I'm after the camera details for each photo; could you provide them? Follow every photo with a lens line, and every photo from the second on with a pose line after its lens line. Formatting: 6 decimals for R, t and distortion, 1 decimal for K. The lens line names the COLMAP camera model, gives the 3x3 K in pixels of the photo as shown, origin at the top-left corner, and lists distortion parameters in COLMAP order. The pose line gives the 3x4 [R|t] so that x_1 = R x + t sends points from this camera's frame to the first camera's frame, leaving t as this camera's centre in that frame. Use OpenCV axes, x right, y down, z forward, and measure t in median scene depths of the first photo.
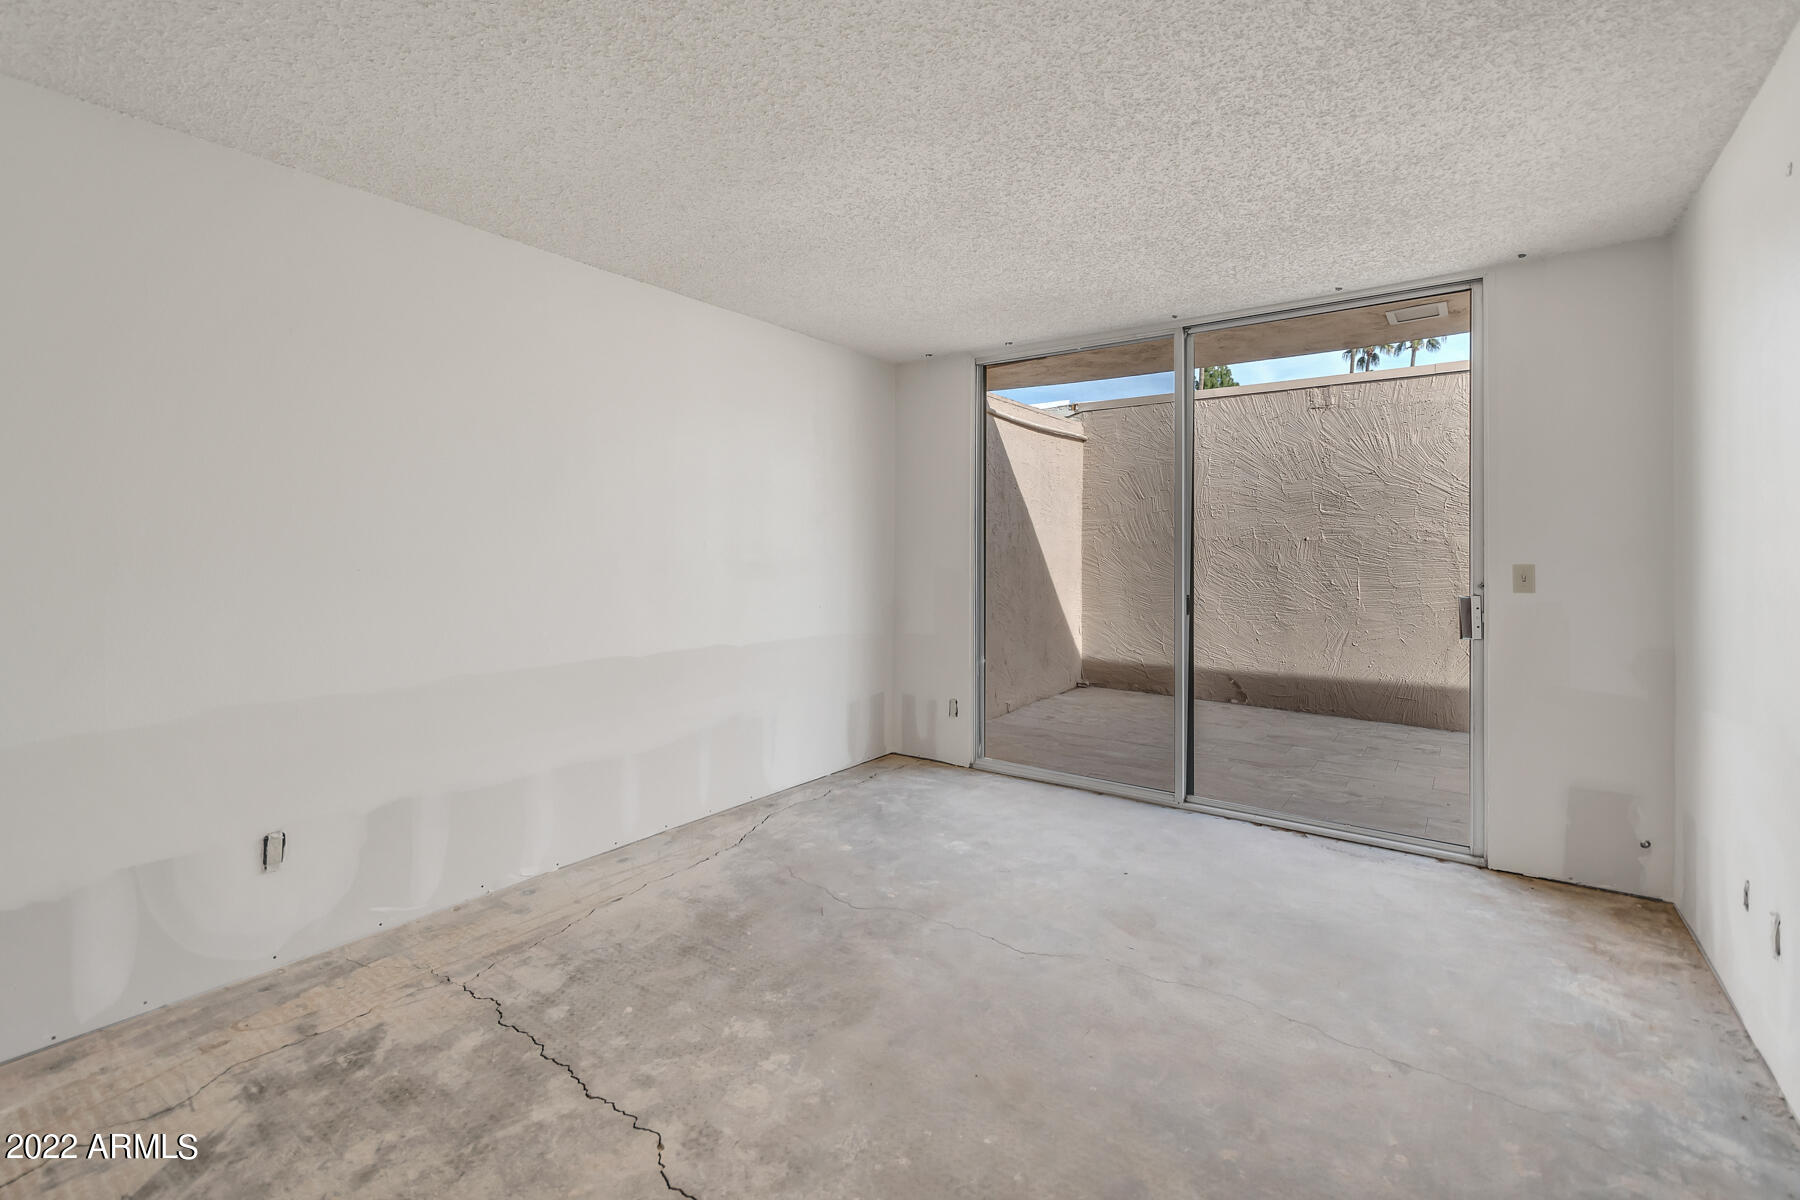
lens RADIAL K [[797.8, 0, 897.1], [0, 797.8, 570.5], [0, 0, 1]] dist [0.004178, 0.001070]
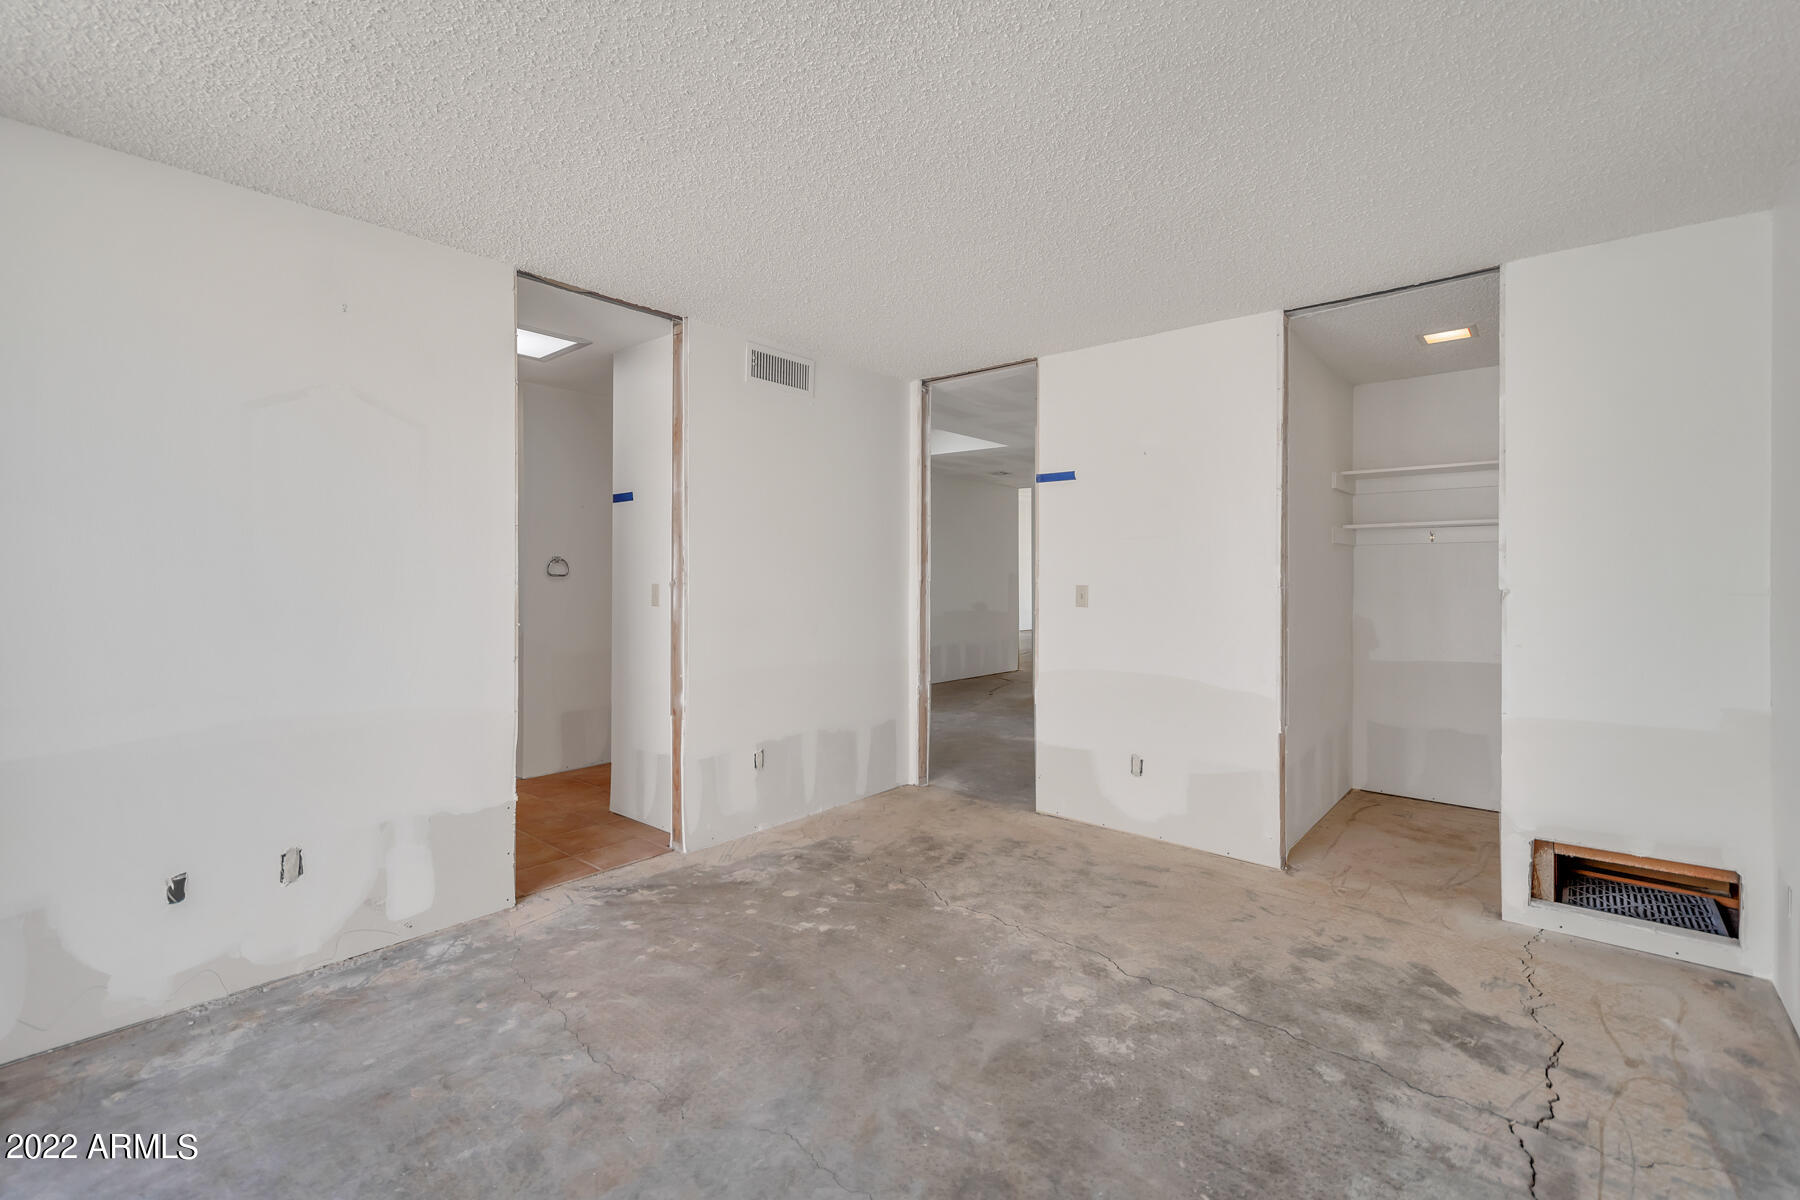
lens RADIAL K [[797.8, 0, 897.1], [0, 797.8, 570.5], [0, 0, 1]] dist [0.004178, 0.001070]
pose [[-0.996534, -0.005195, 0.083020, 0.003431], [-0.003989, 0.999884, 0.014687, -0.046769], [-0.083086, 0.014305, -0.996440, 2.071450]]
